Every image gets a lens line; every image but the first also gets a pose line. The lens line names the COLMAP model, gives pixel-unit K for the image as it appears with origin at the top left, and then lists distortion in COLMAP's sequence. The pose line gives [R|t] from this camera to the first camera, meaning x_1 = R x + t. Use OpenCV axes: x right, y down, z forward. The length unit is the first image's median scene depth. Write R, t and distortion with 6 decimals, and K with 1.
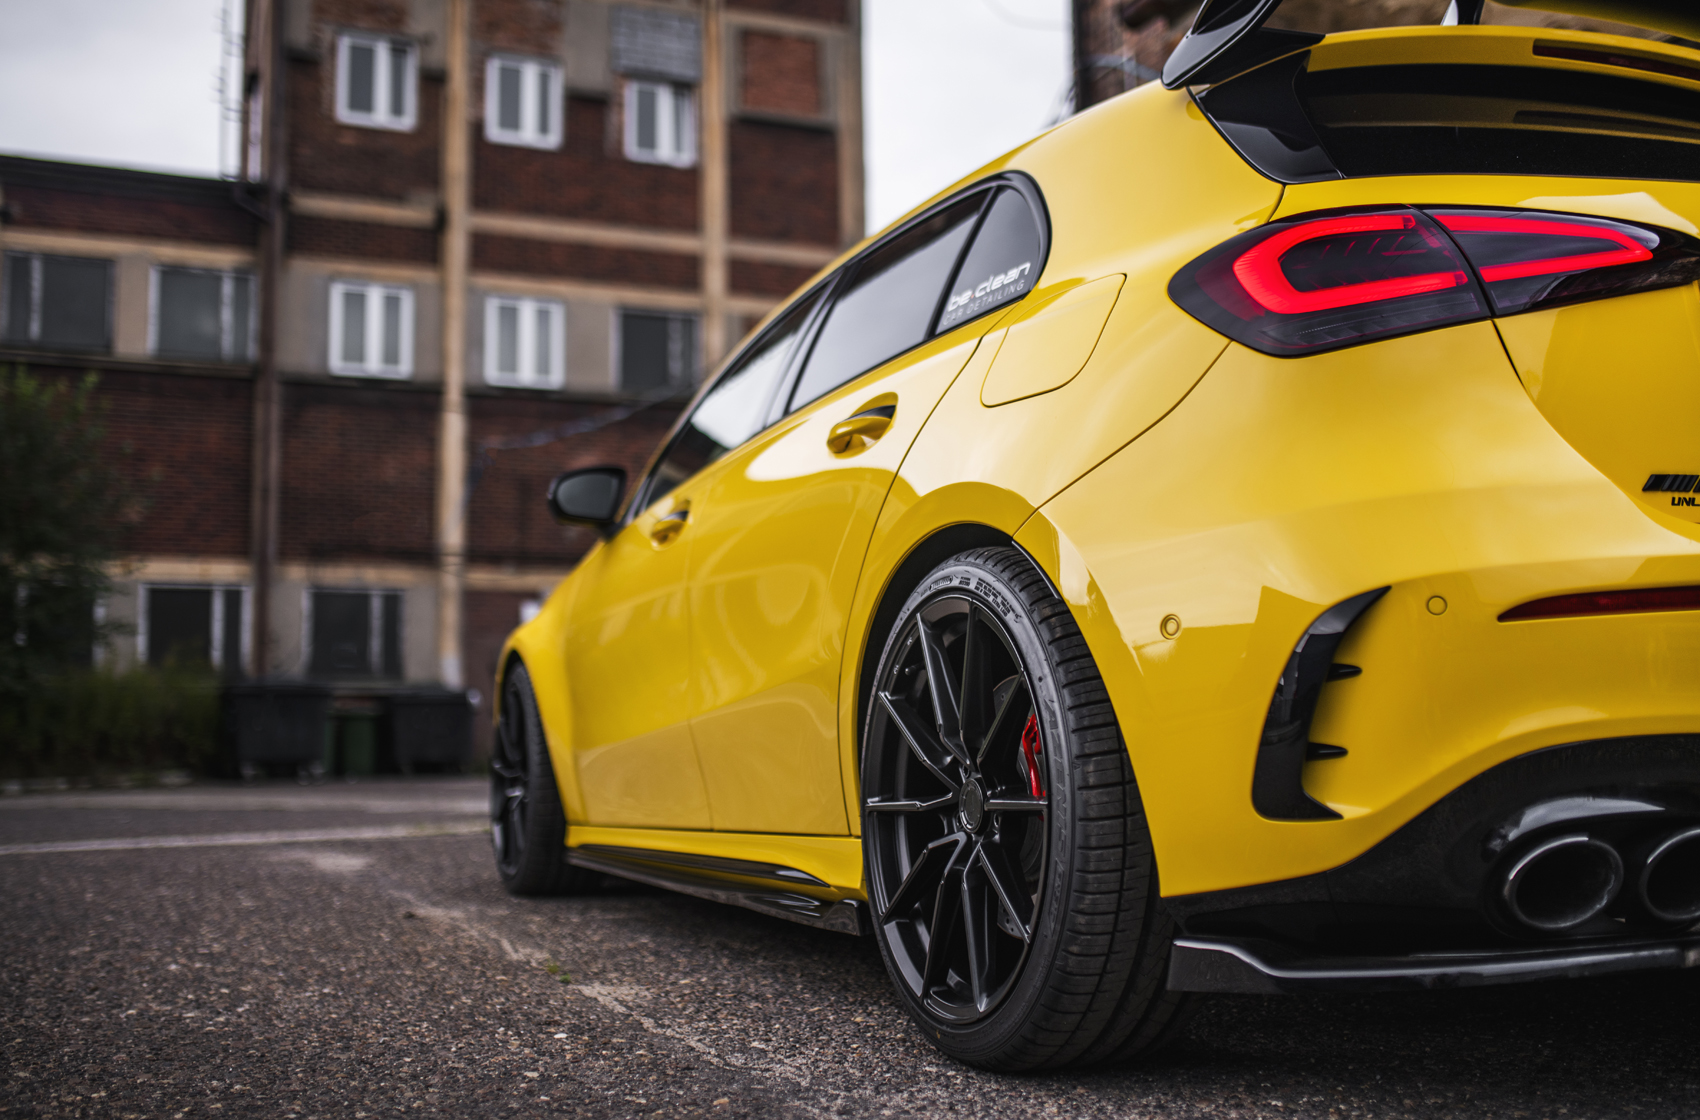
lens RADIAL K [[1726.6, 0, 830.6], [0, 1726.6, 555.0], [0, 0, 1]] dist [-0.054933, 0.090014]
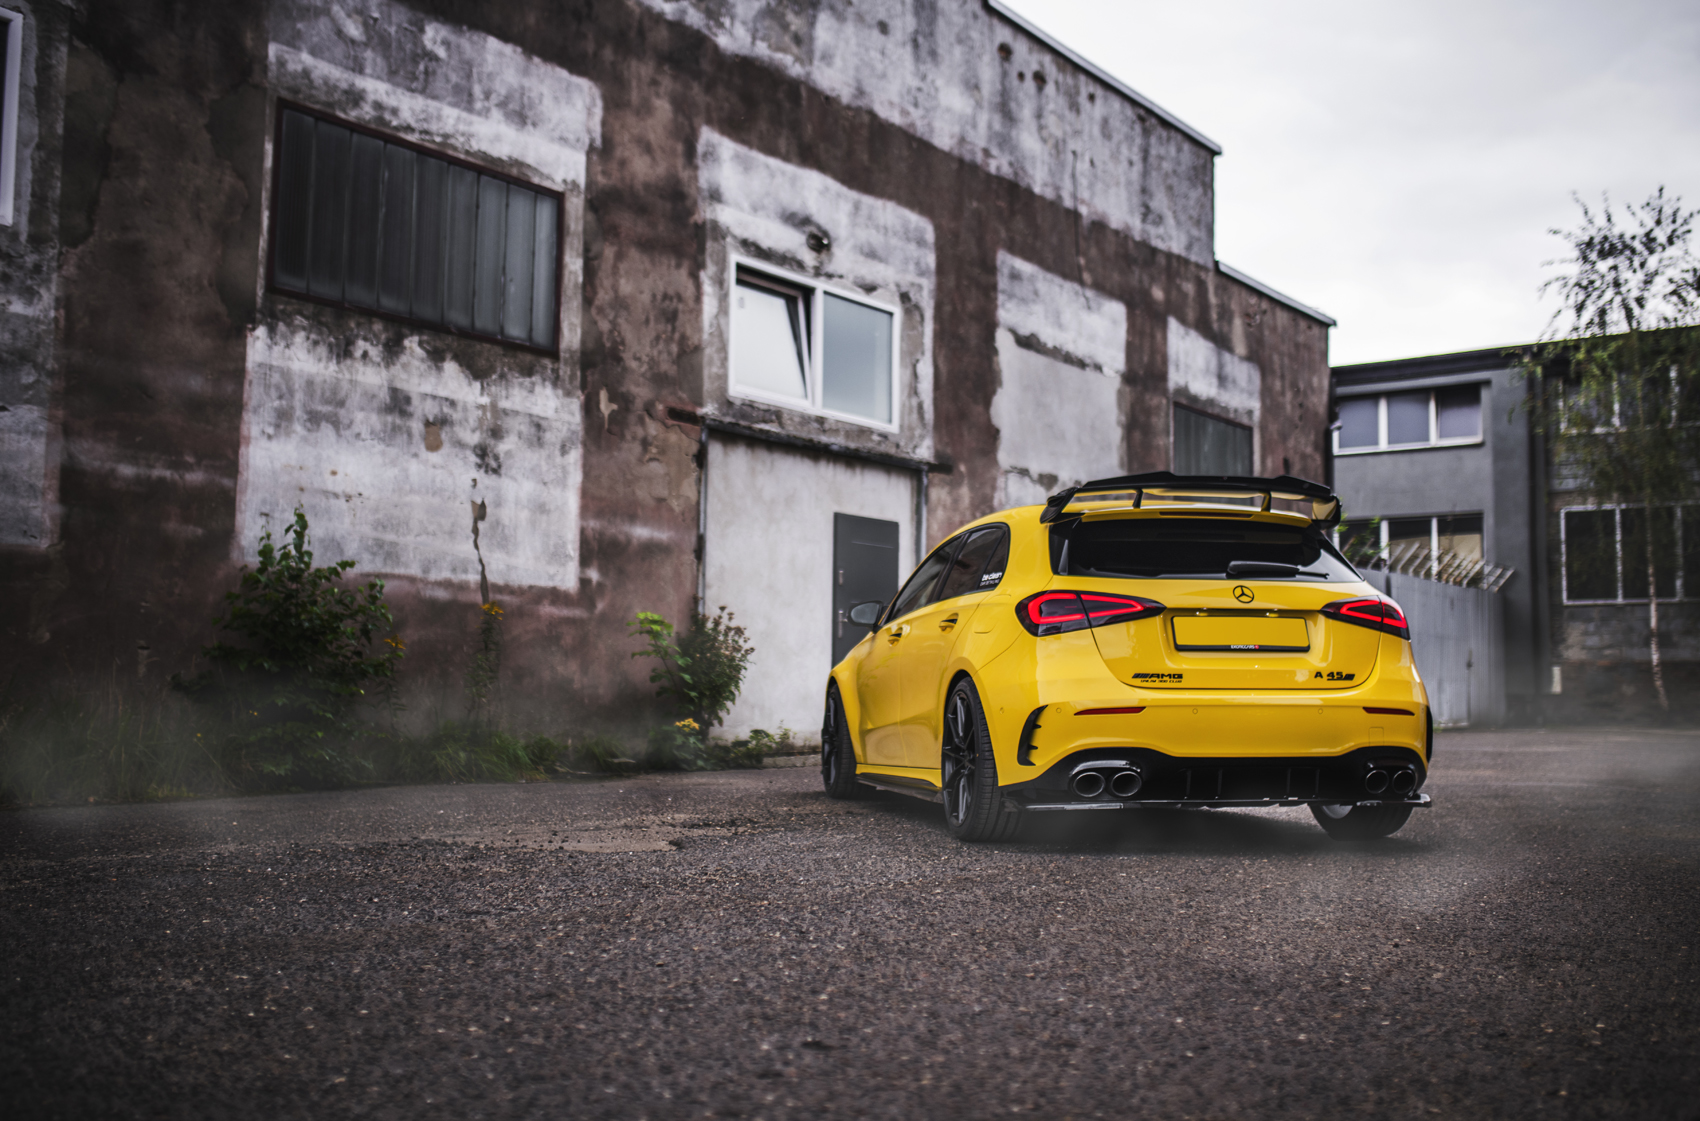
lens RADIAL K [[1648.0, 0, 850.0], [0, 1648.0, 560.5], [0, 0, 1]] dist [-0.056142, 0.105177]
pose [[0.983281, 0.016262, -0.181365, 0.507920], [-0.011710, 0.999590, 0.026141, -0.359279], [0.181716, -0.023580, 0.983068, -2.441173]]
